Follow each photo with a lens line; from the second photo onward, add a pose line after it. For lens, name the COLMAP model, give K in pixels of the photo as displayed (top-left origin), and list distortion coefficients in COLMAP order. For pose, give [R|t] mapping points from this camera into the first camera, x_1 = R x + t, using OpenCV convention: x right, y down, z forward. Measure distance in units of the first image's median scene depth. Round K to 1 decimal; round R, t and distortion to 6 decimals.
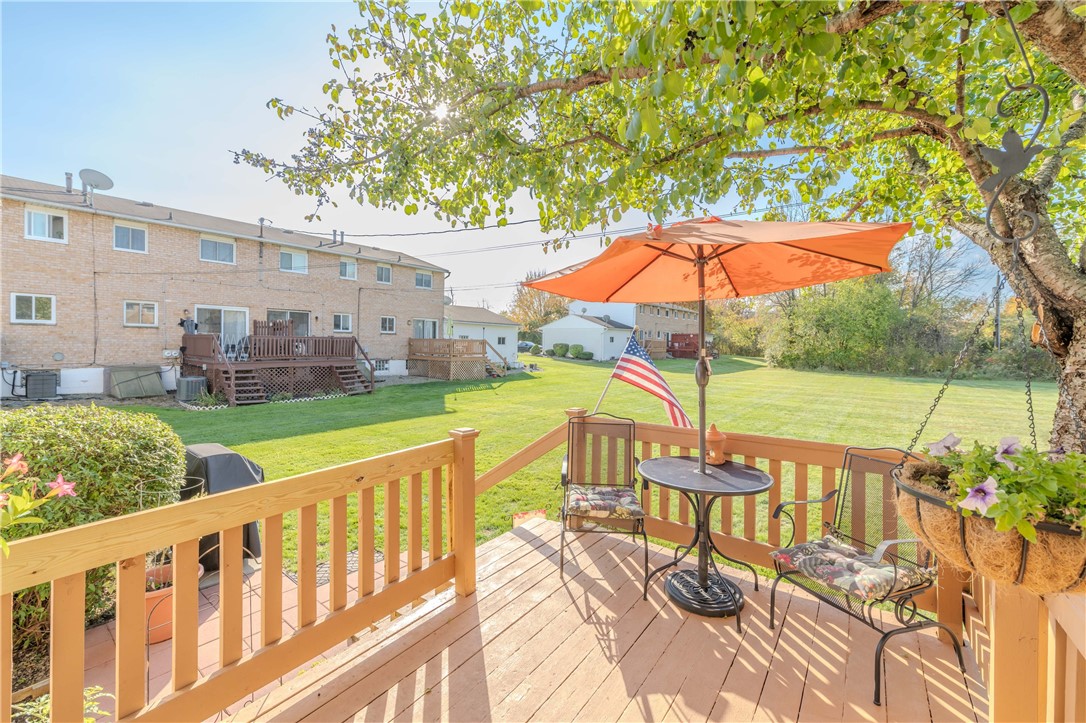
lens RADIAL K [[446.2, 0, 548.7], [0, 446.2, 329.3], [0, 0, 1]] dist [-0.000254, 0.000403]
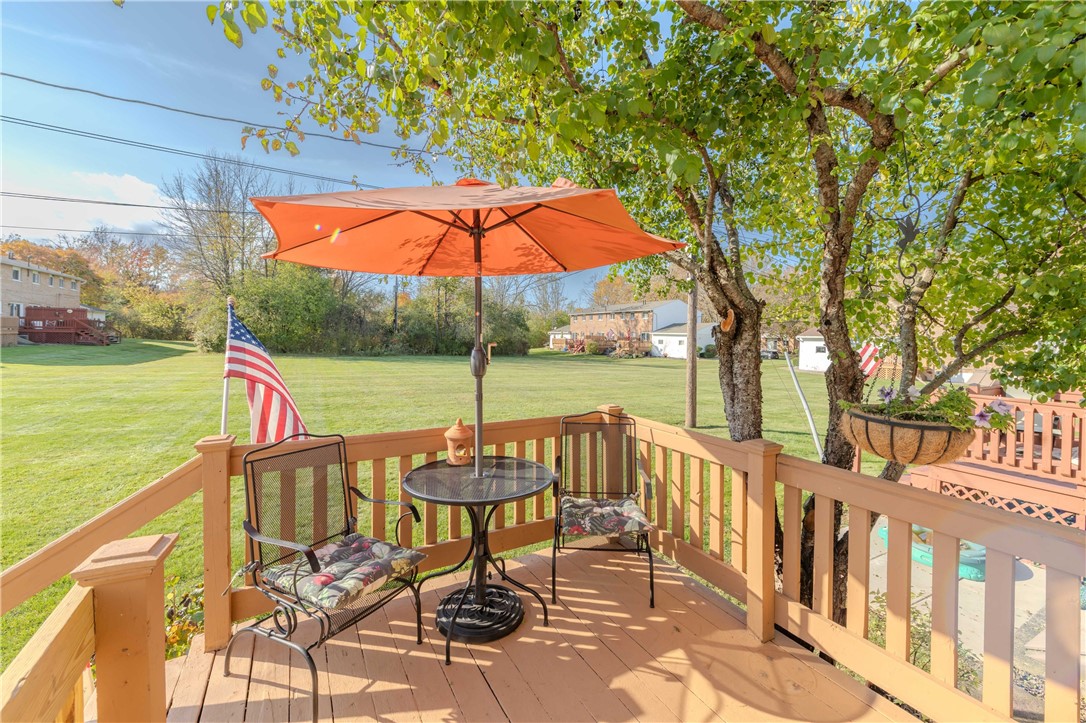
lens RADIAL K [[446.2, 0, 548.7], [0, 446.2, 329.3], [0, 0, 1]] dist [-0.000254, 0.000403]
pose [[0.393980, 0.011949, 0.919041, -0.331746], [-0.048160, 0.998810, 0.007660, 0.018919], [-0.917856, -0.047279, 0.394087, 0.450182]]
